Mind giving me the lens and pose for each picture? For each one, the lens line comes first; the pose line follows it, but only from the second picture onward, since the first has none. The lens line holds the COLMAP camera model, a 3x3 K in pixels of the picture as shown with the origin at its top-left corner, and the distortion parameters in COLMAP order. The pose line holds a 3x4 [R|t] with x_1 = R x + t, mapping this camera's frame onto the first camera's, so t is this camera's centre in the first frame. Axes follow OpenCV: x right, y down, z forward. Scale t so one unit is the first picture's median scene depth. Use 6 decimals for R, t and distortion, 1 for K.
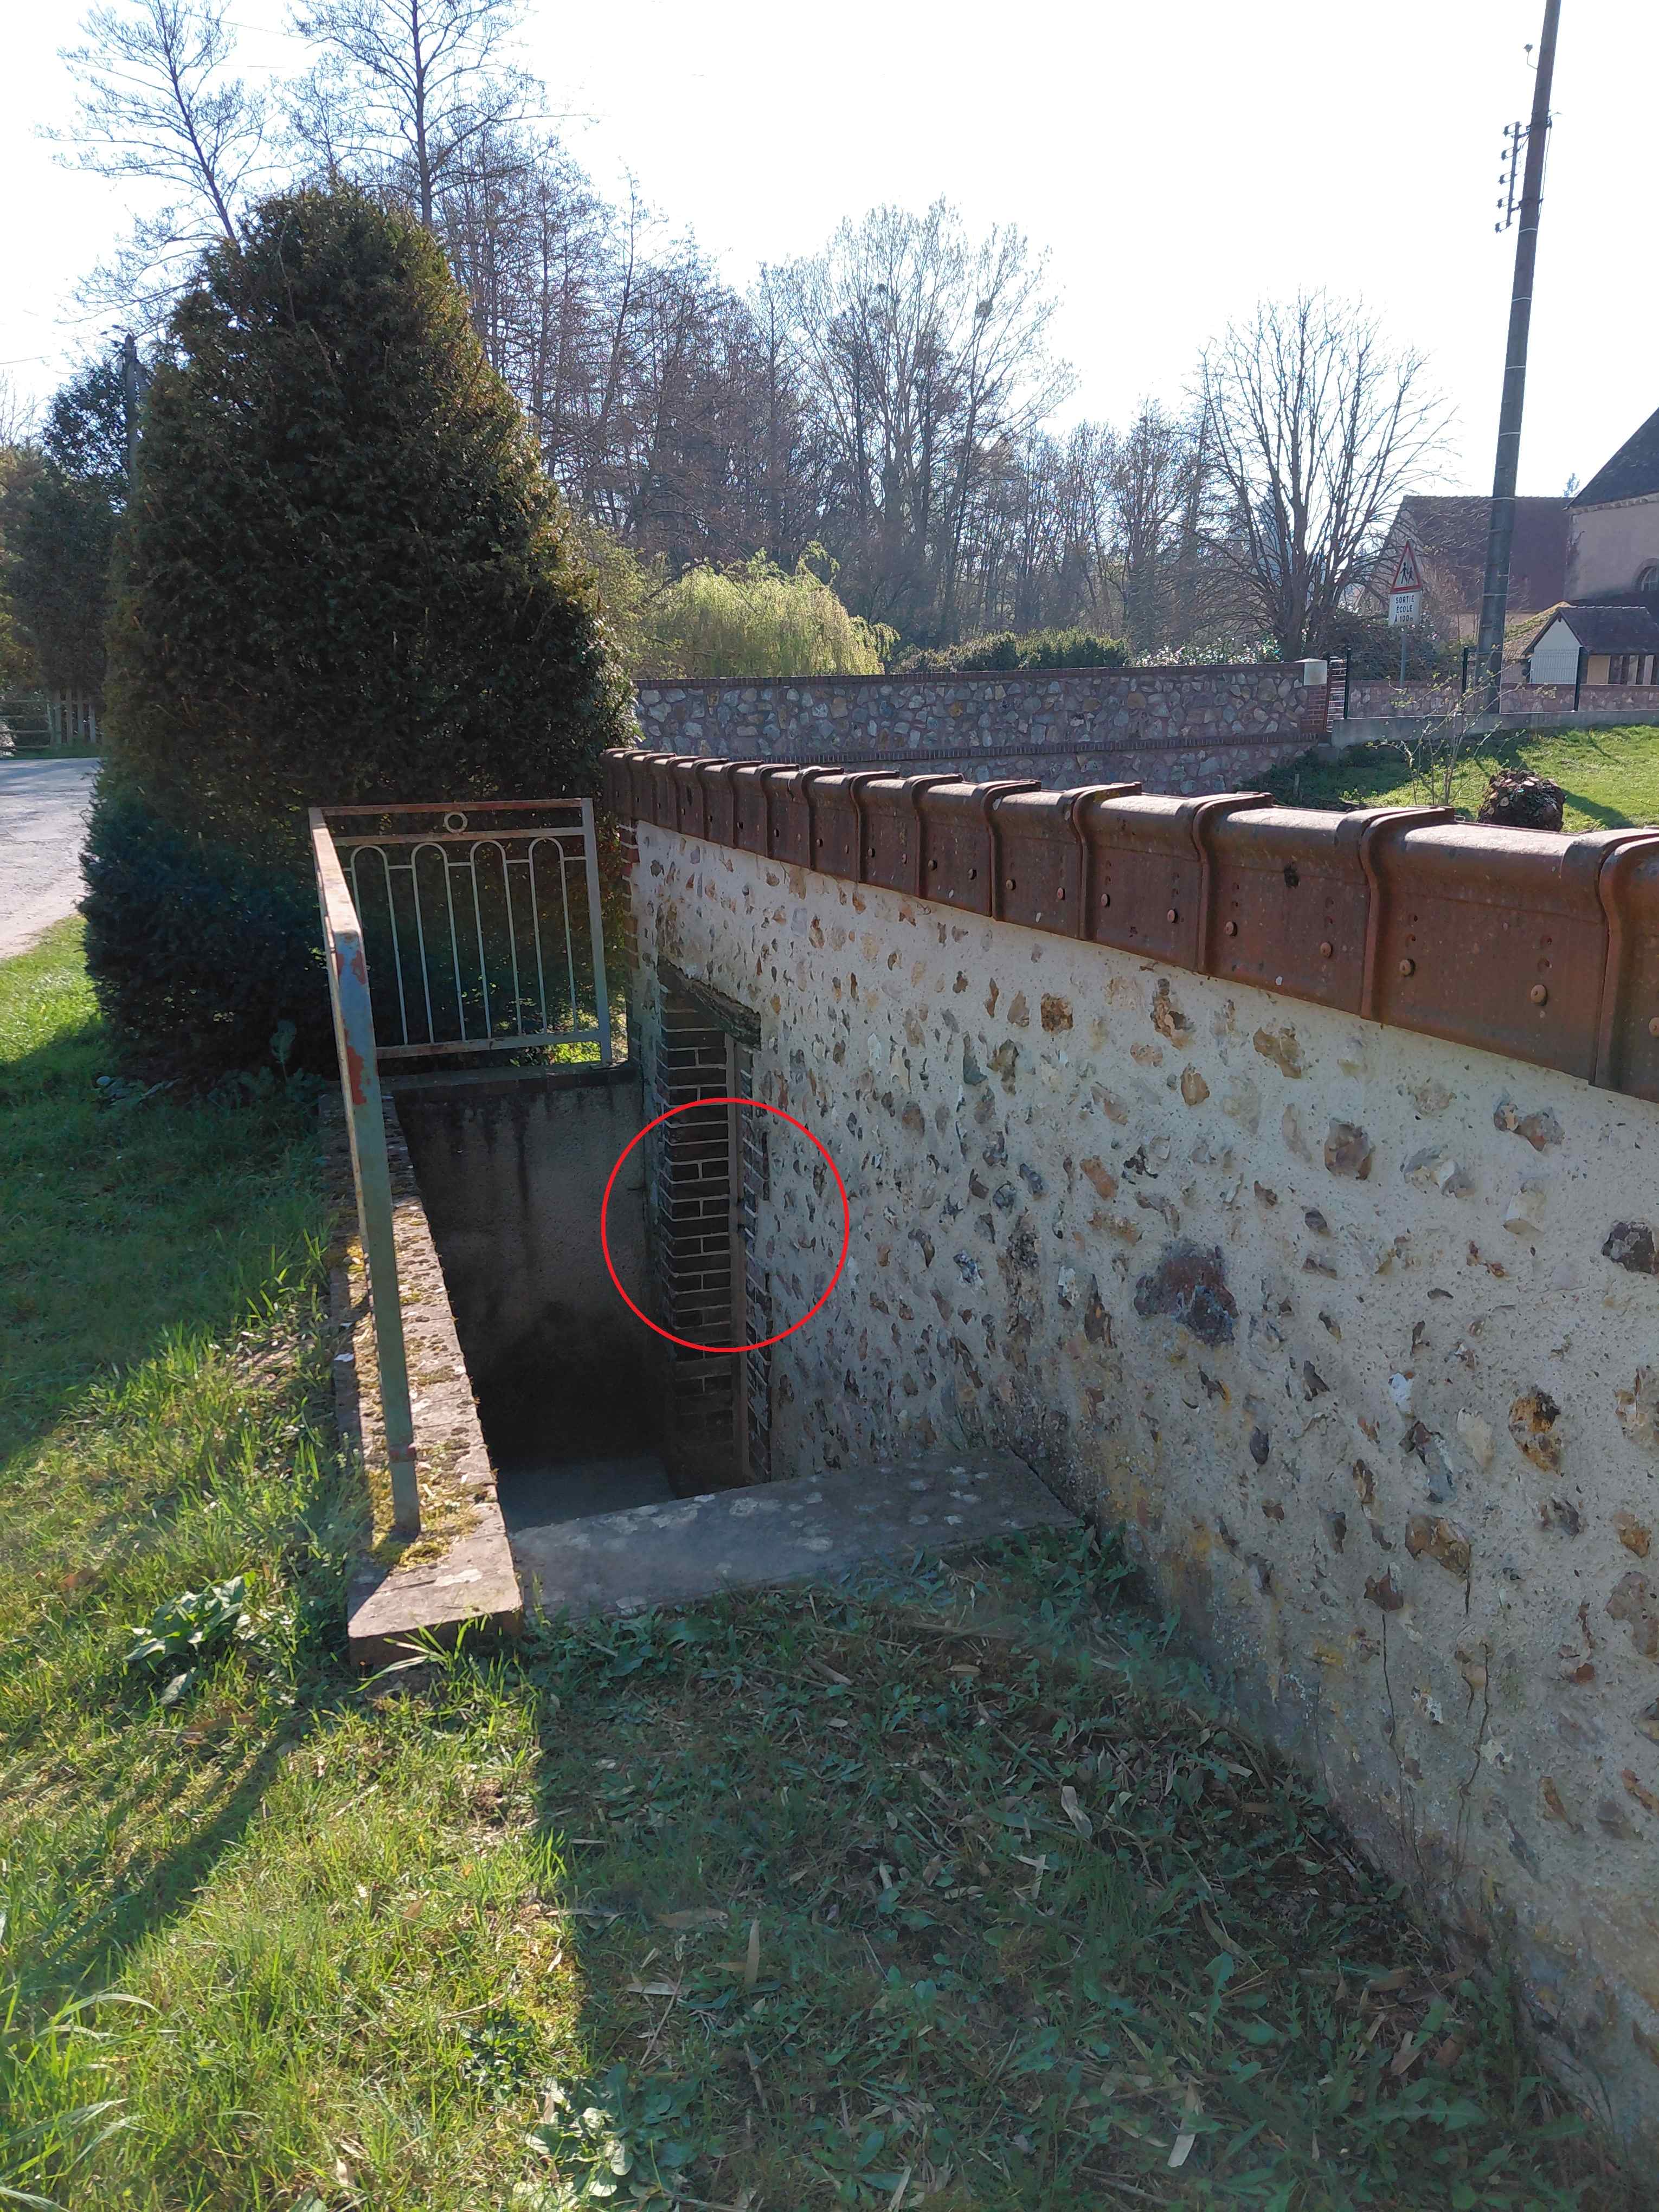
lens RADIAL K [[1638.6, 0, 829.8], [0, 1638.6, 1110.1], [0, 0, 1]] dist [0.038052, -0.076058]
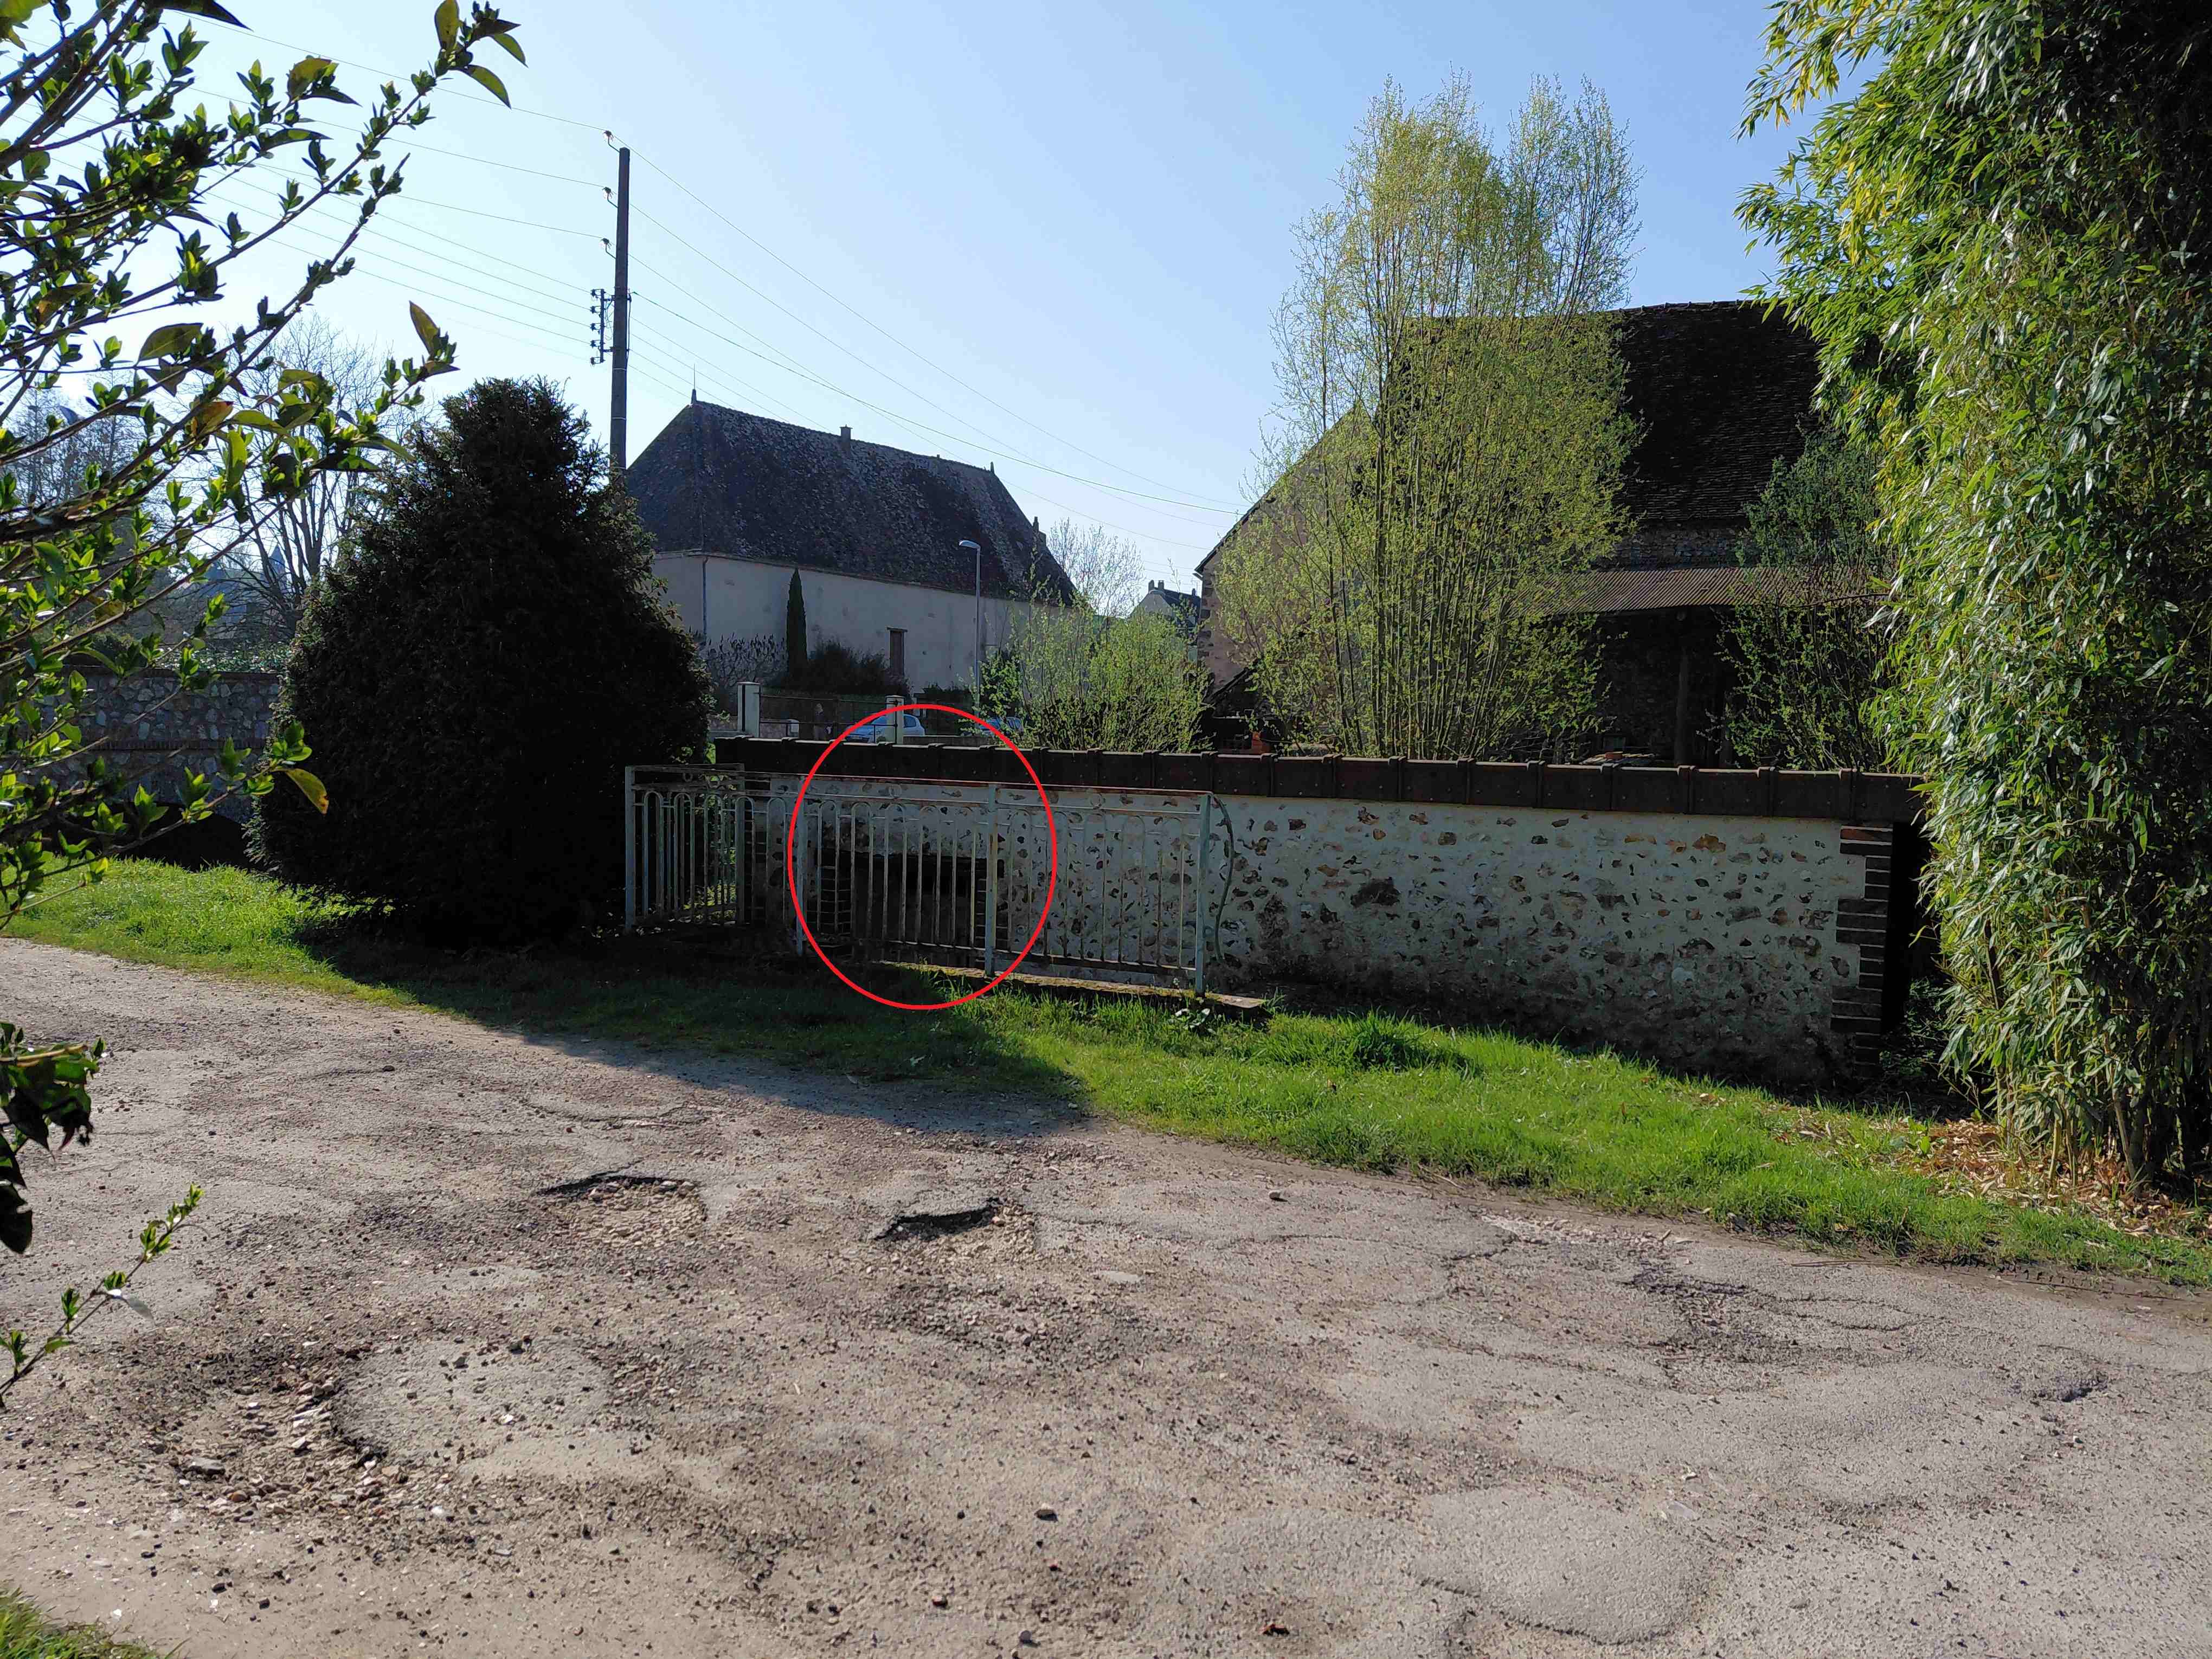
lens RADIAL K [[1638.6, 0, 1108.9], [0, 1638.6, 829.6], [0, 0, 1]] dist [0.038052, -0.076058]
pose [[0.668109, -0.016354, 0.743884, -2.295559], [0.142920, 0.983963, -0.106729, 0.221535], [-0.730208, 0.177623, 0.659732, -0.770782]]
